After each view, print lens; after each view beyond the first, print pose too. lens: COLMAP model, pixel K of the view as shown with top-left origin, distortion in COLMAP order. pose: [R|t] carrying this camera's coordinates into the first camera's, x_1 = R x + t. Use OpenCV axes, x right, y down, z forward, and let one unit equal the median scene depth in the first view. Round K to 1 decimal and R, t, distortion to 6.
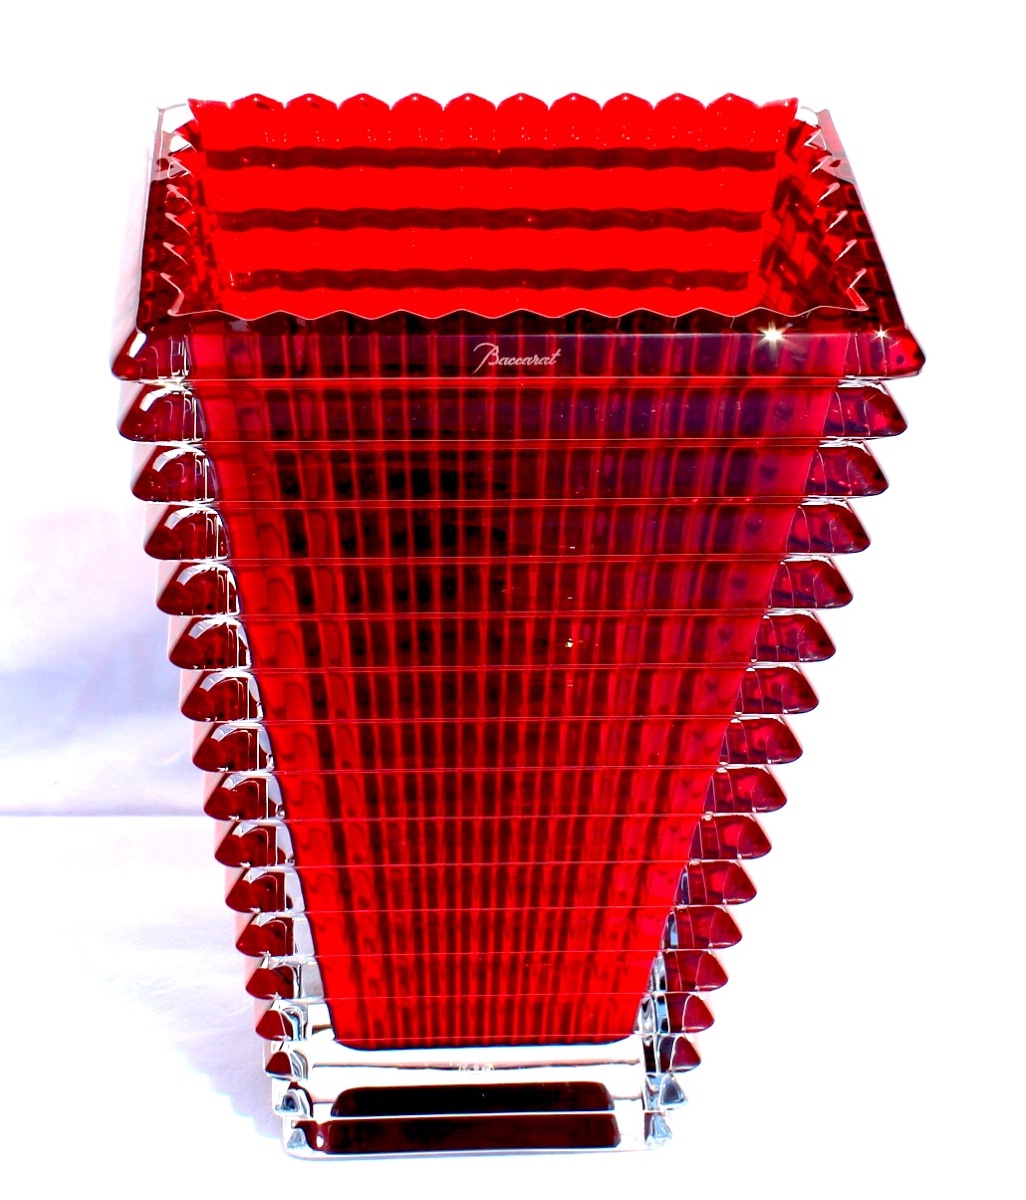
lens RADIAL K [[1674.7, 0, 516.5], [0, 1674.7, 597.0], [0, 0, 1]] dist [-0.013919, 0.000000]
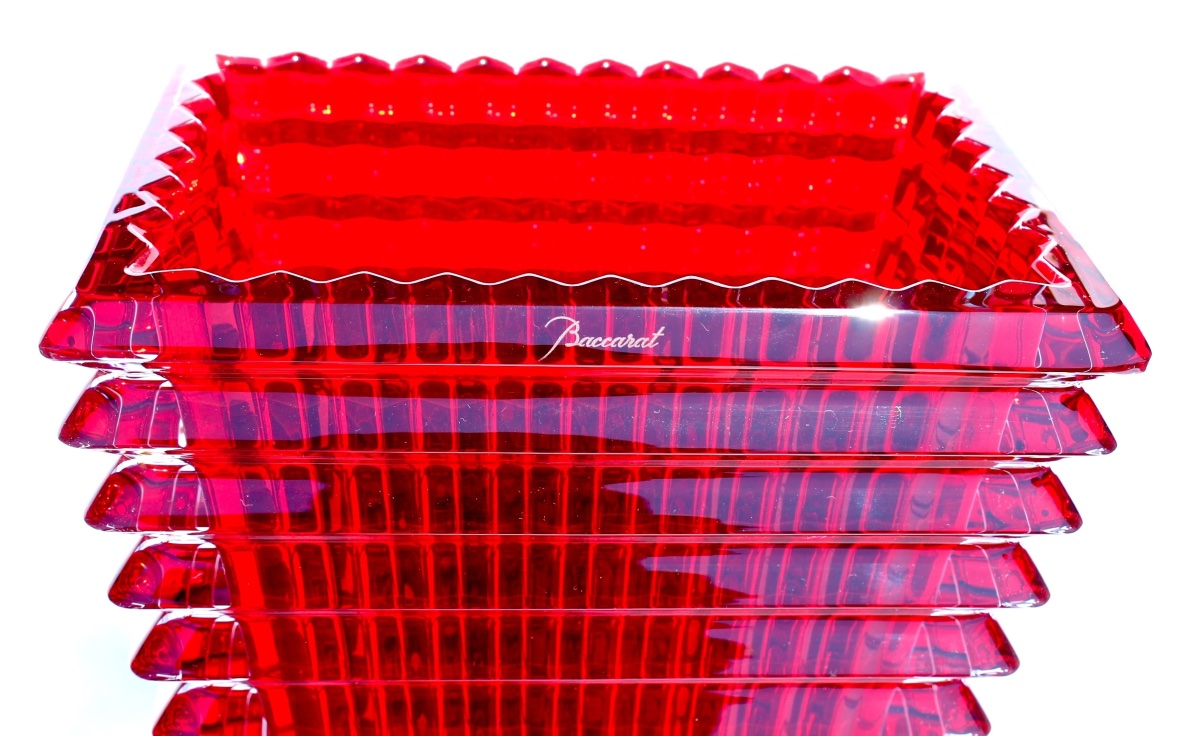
lens RADIAL K [[1602.2, 0, 598.2], [0, 1602.2, 362.6], [0, 0, 1]] dist [-0.080397, 0.000000]
pose [[0.999938, 0.010474, 0.003776, -0.004605], [-0.009702, 0.986091, -0.165922, -0.015269], [-0.005462, 0.165875, 0.986132, 0.297407]]
